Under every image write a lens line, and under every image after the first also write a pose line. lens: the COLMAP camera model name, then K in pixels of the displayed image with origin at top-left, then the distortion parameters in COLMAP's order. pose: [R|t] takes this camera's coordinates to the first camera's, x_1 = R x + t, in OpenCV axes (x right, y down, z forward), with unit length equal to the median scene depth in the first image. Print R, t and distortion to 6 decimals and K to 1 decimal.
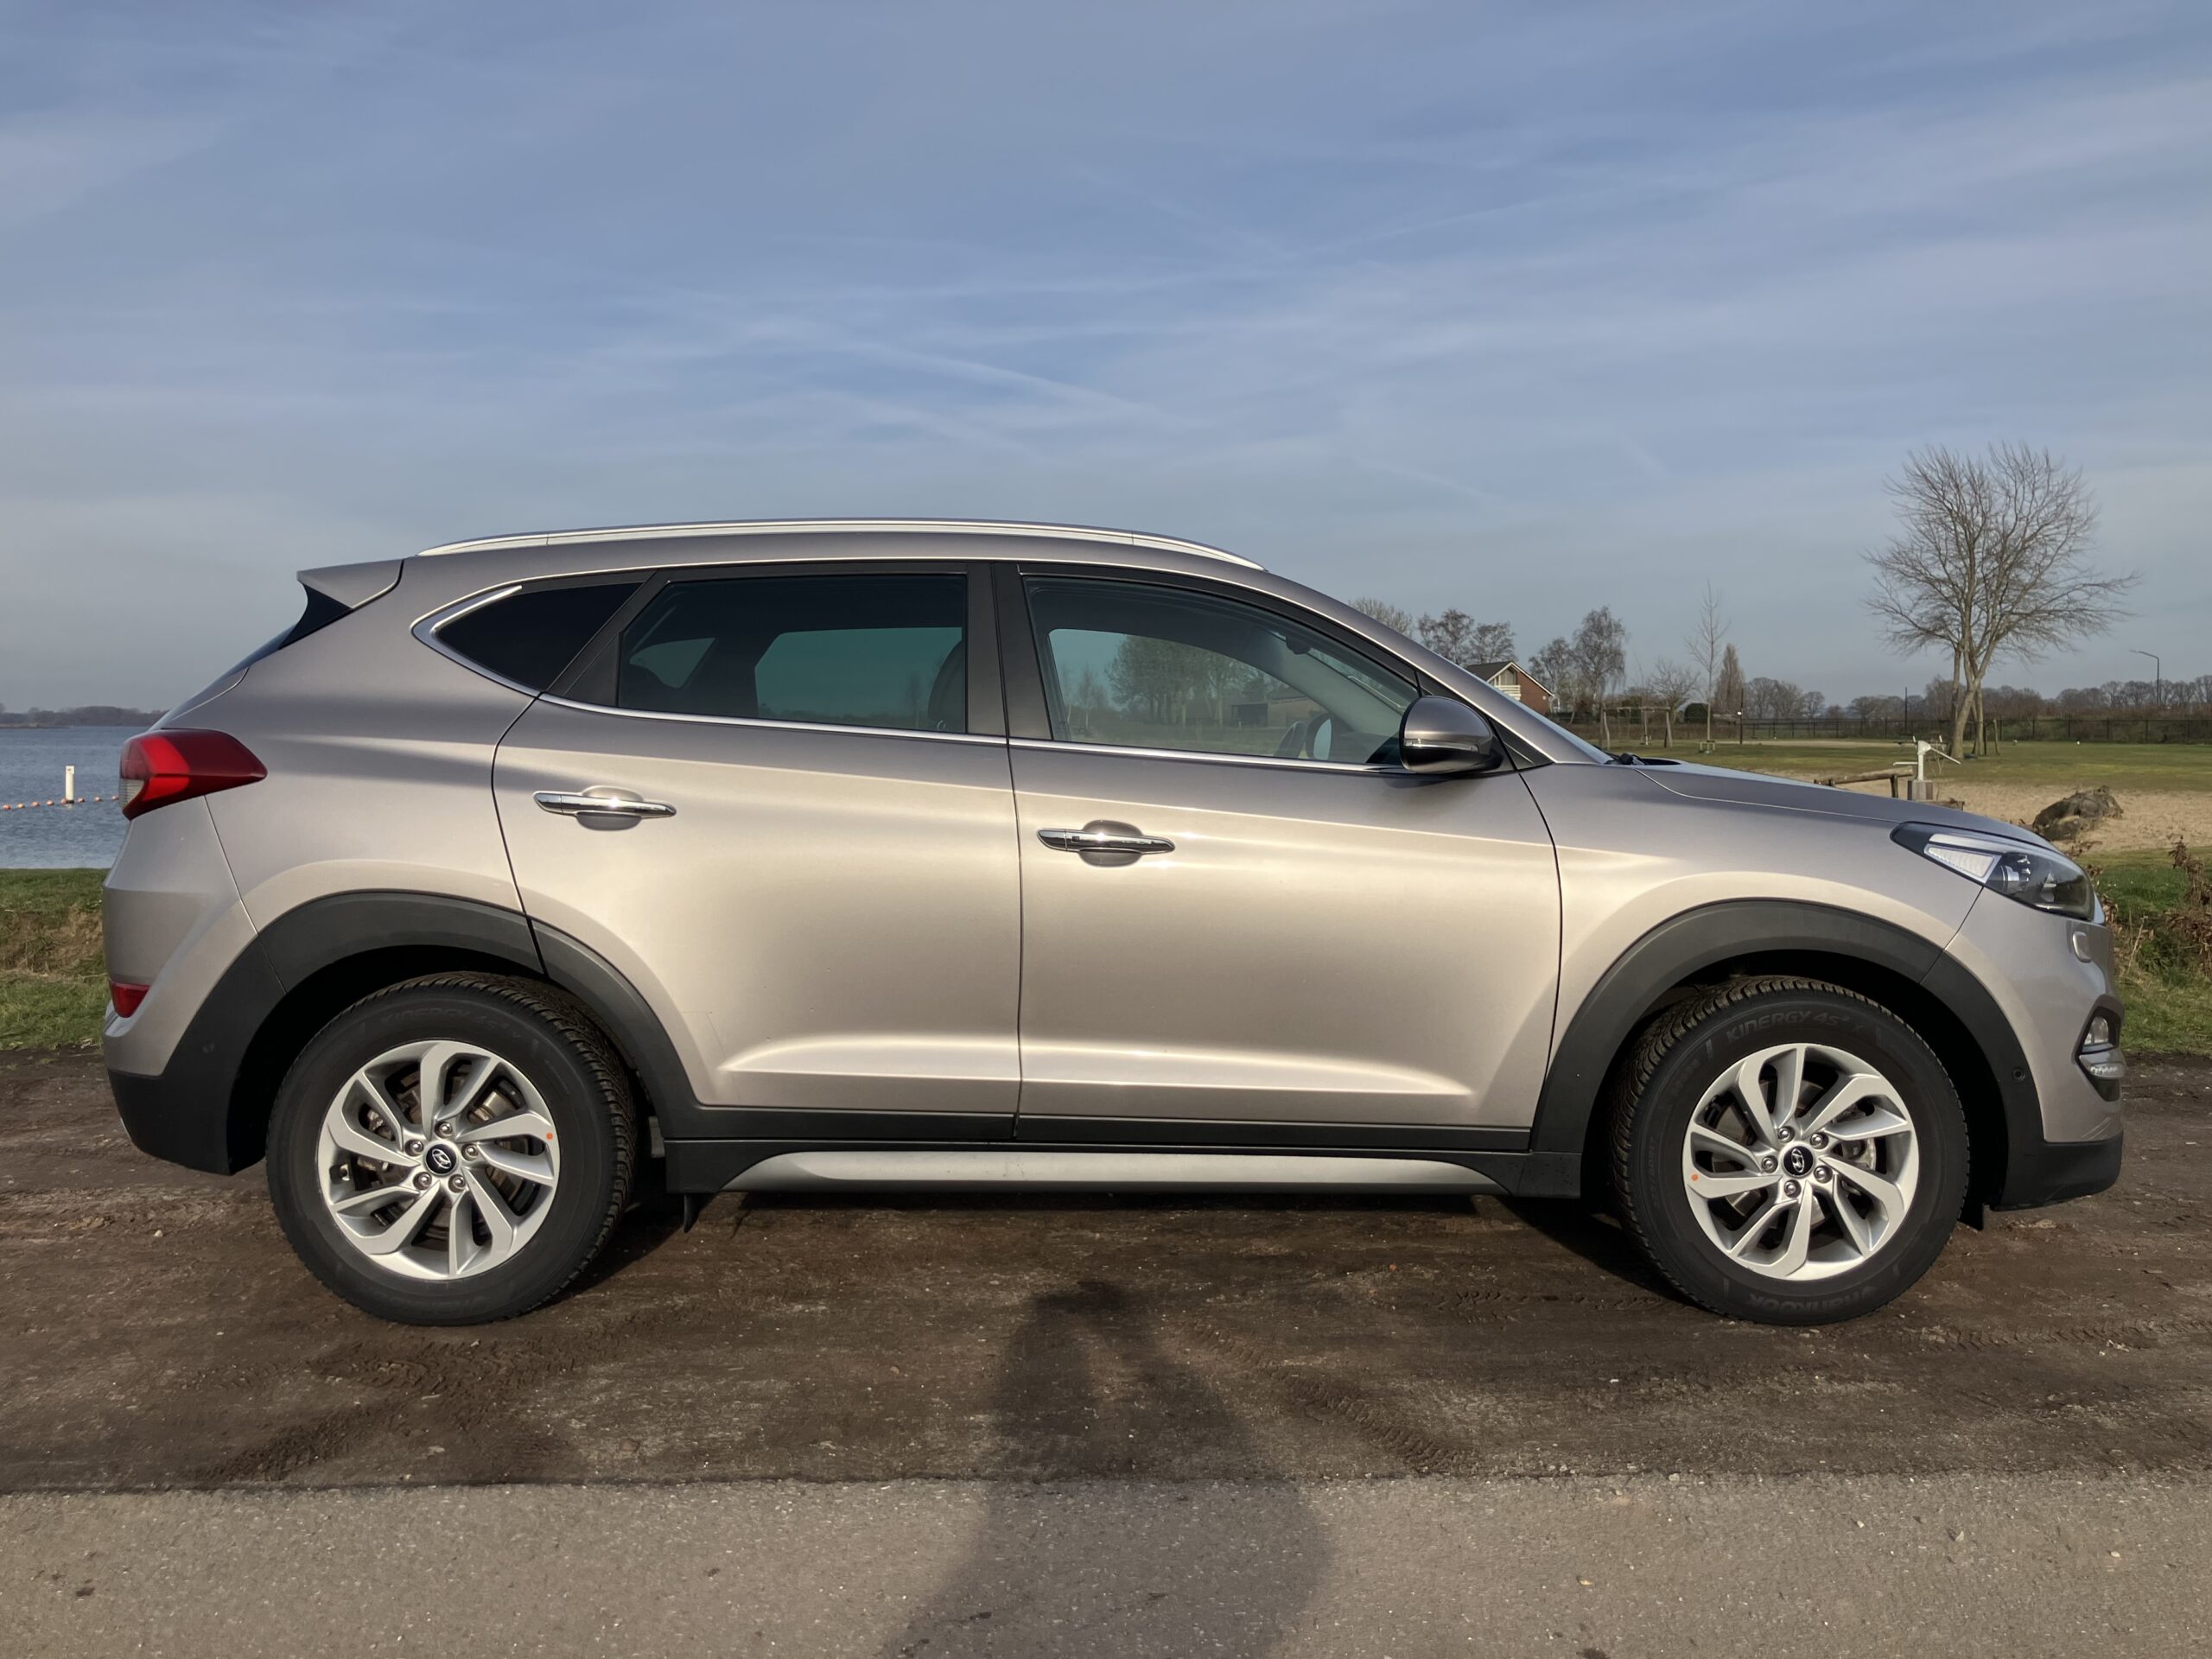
lens RADIAL K [[1827.4, 0, 1092.1], [0, 1827.4, 811.9], [0, 0, 1]] dist [0.007257, 0.008225]
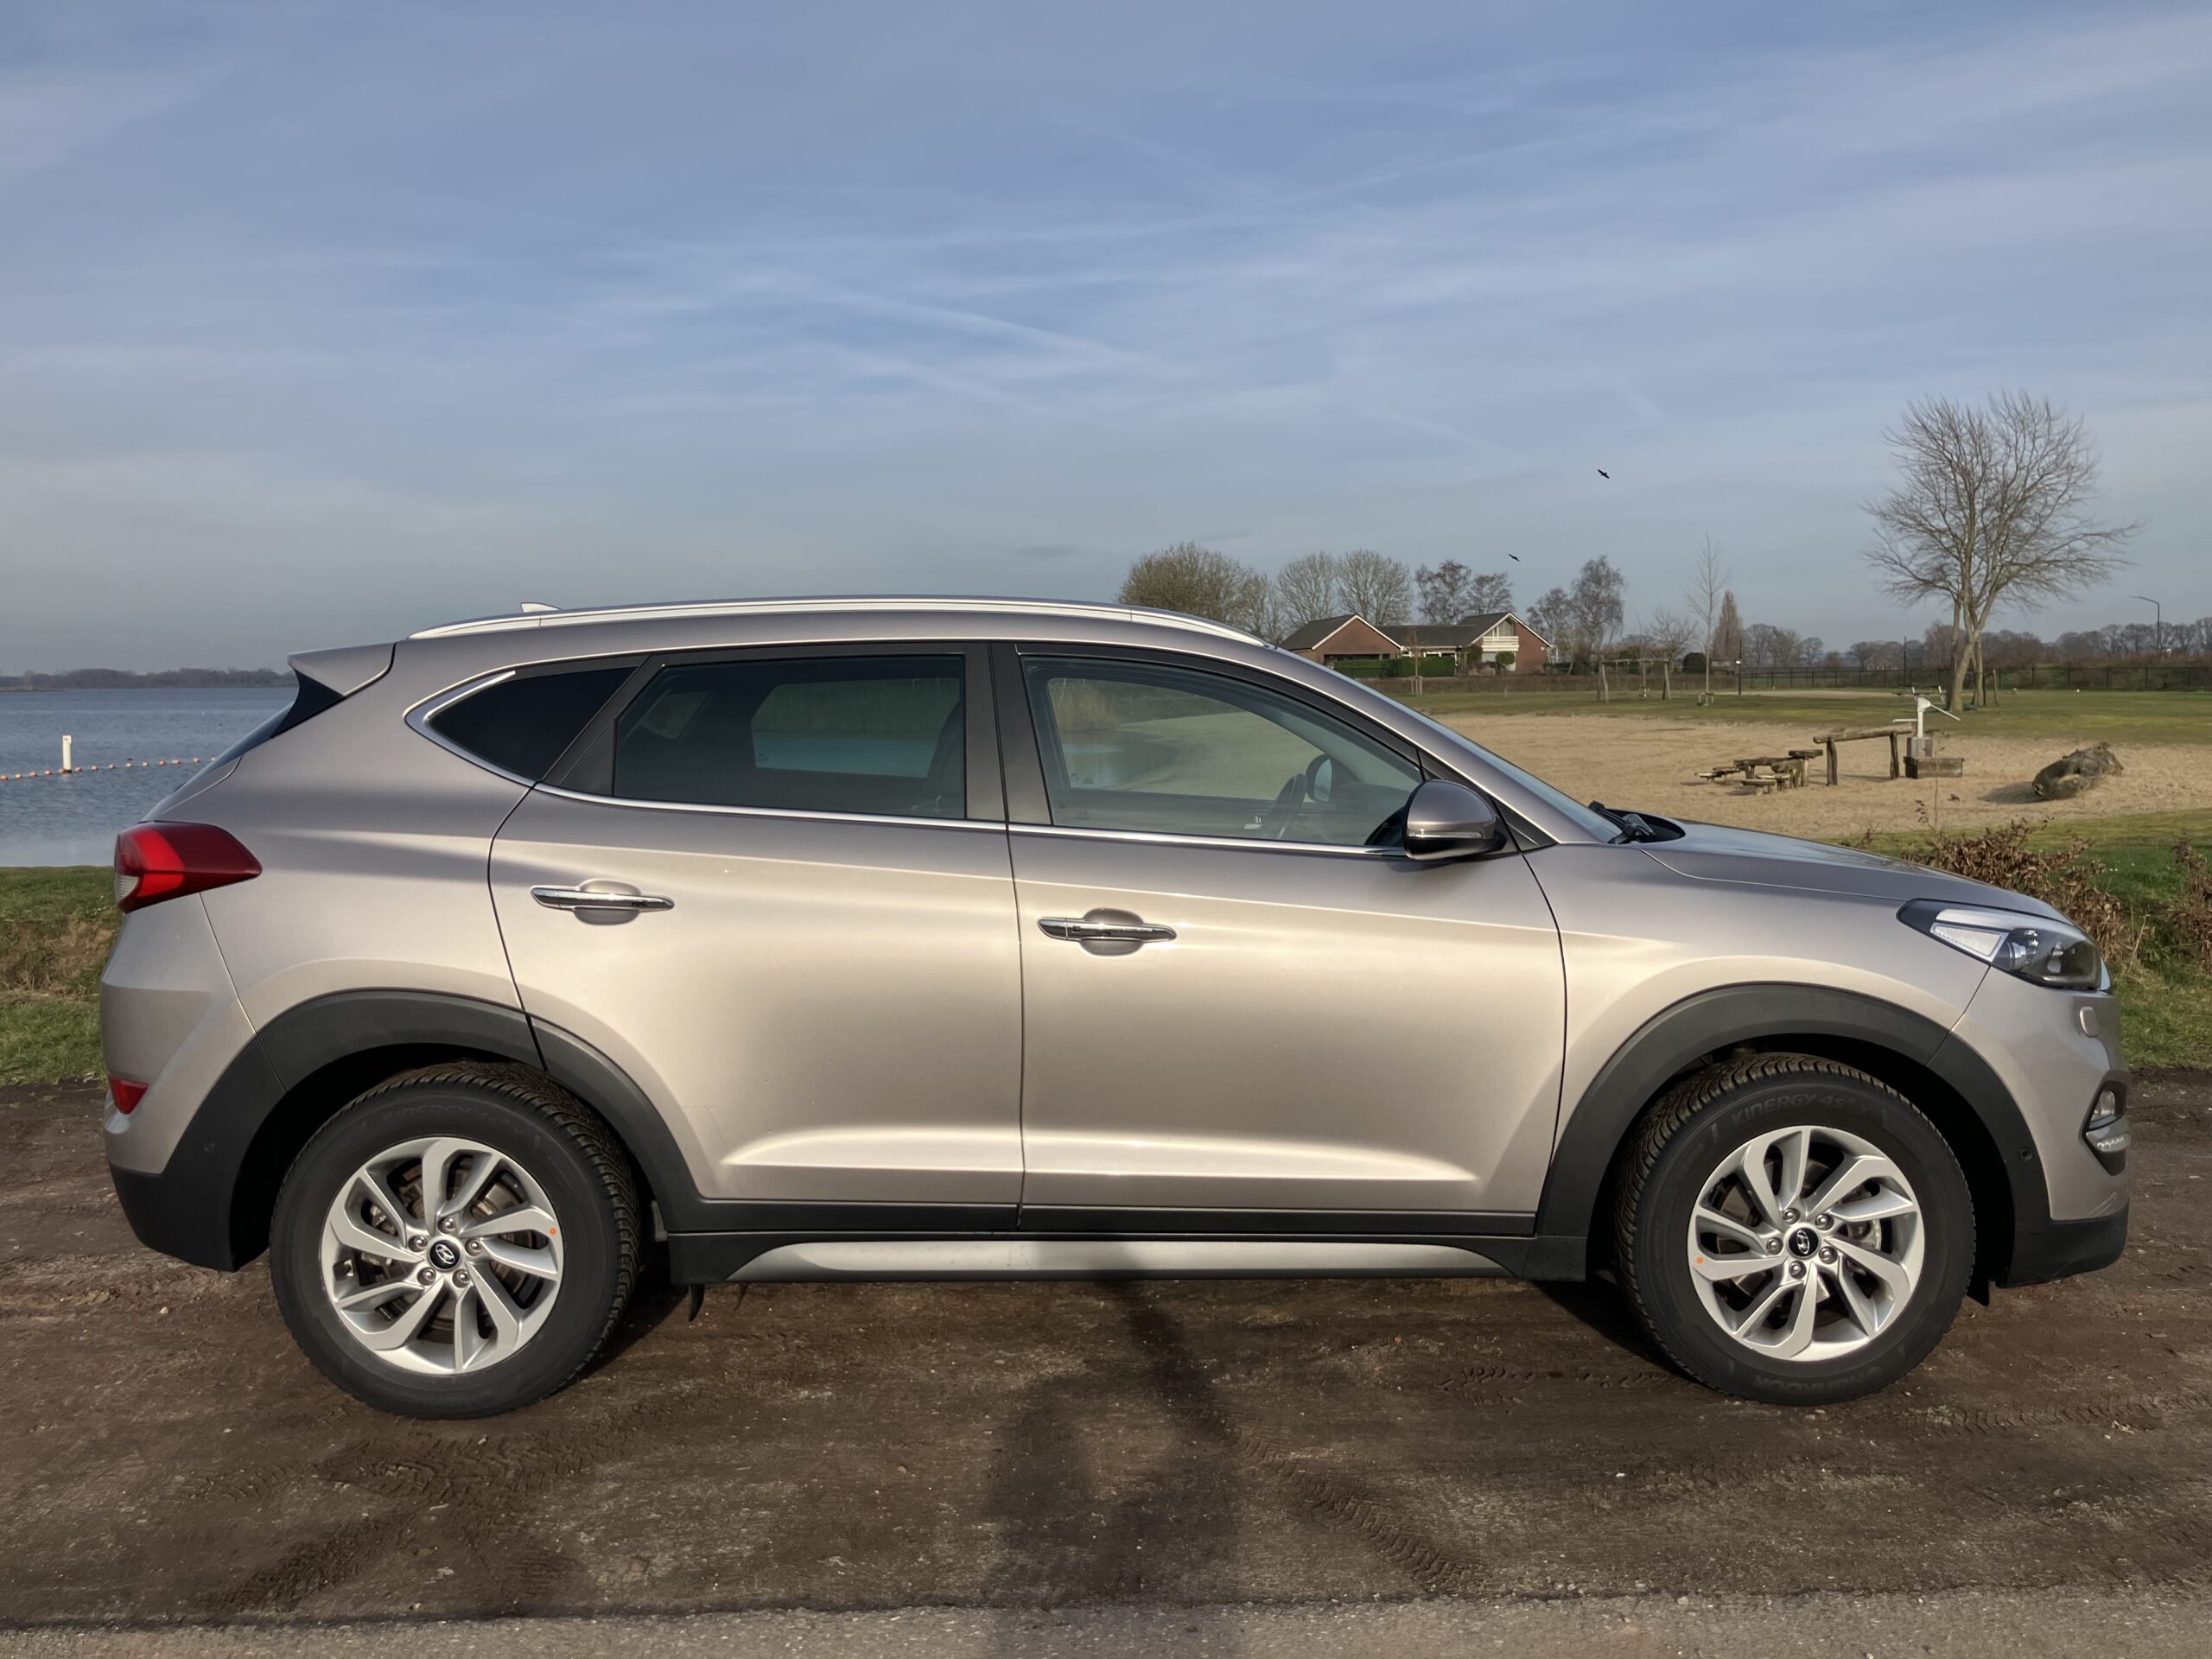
lens RADIAL K [[1828.9, 0, 1088.6], [0, 1828.9, 813.9], [0, 0, 1]] dist [0.006895, 0.004723]
pose [[0.999949, -0.010056, -0.000861, -0.000861], [0.010075, 0.999572, 0.027452, -0.060879], [0.000585, -0.027459, 0.999623, 0.006163]]
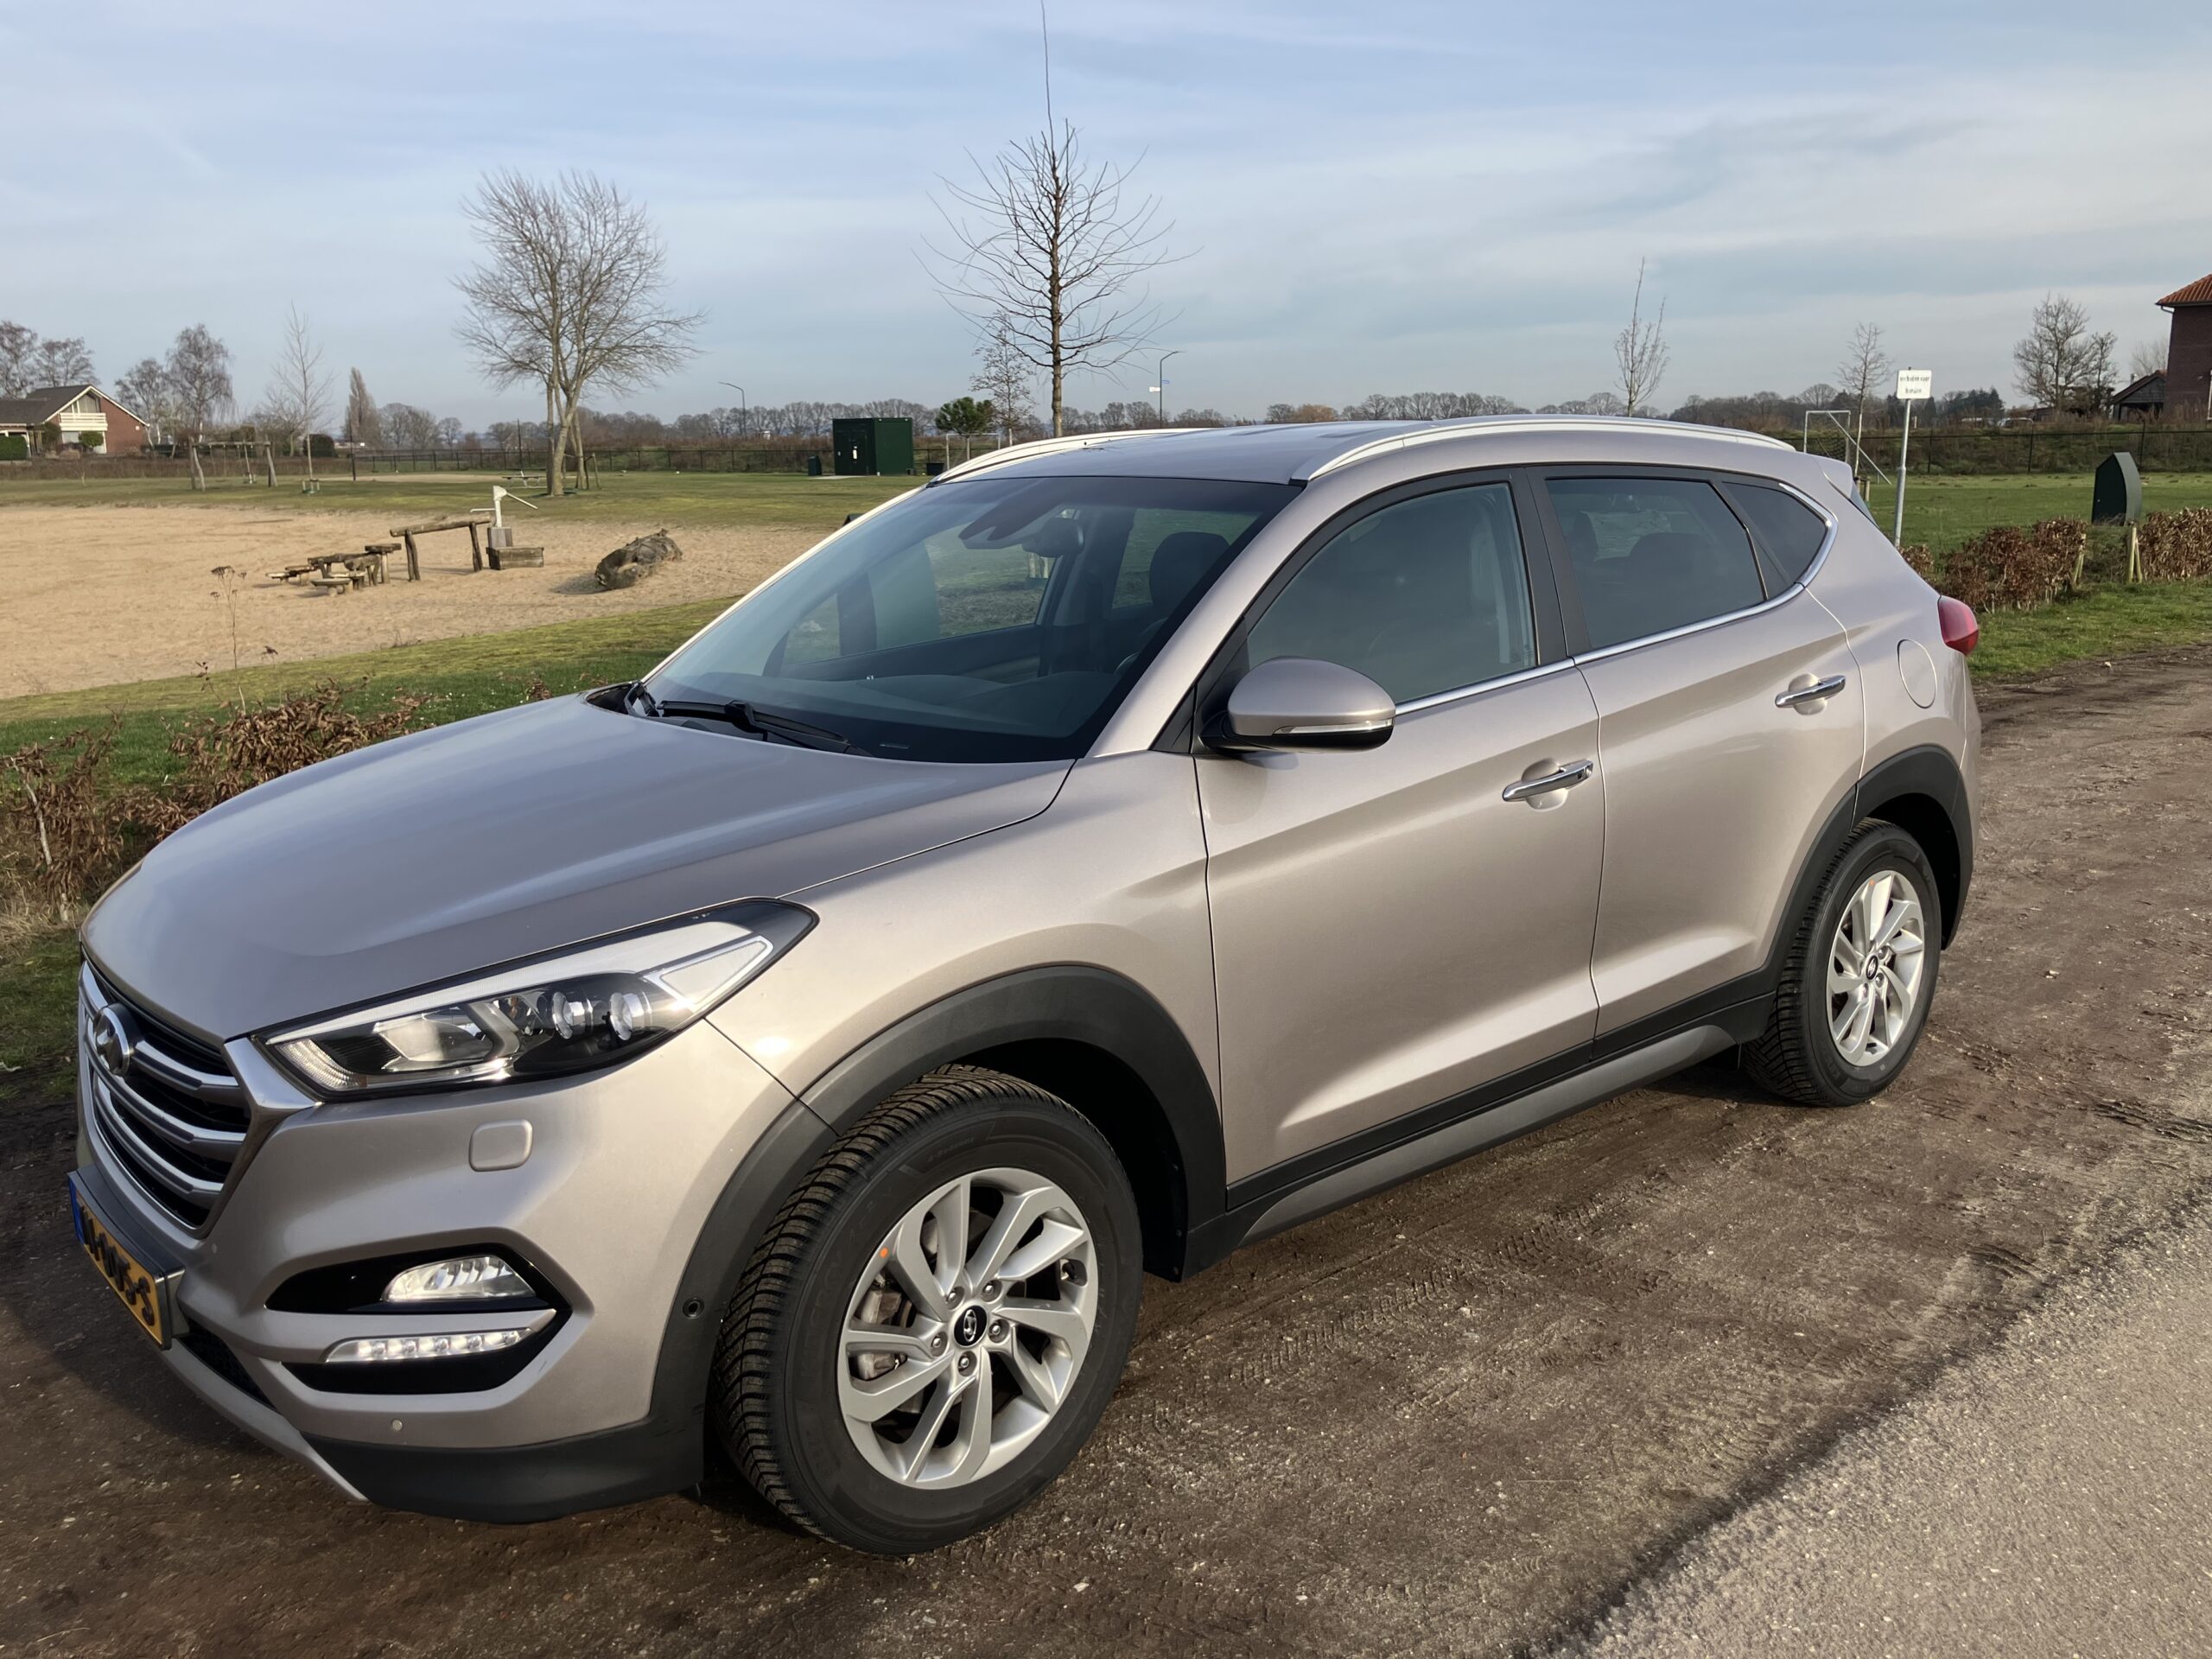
lens RADIAL K [[1828.9, 0, 1088.6], [0, 1828.9, 813.9], [0, 0, 1]] dist [0.006895, 0.004723]
pose [[0.766235, -0.137603, 0.627654, 0.489969], [0.043034, 0.985597, 0.163541, -0.103212], [-0.641118, -0.098301, 0.761121, 0.354281]]
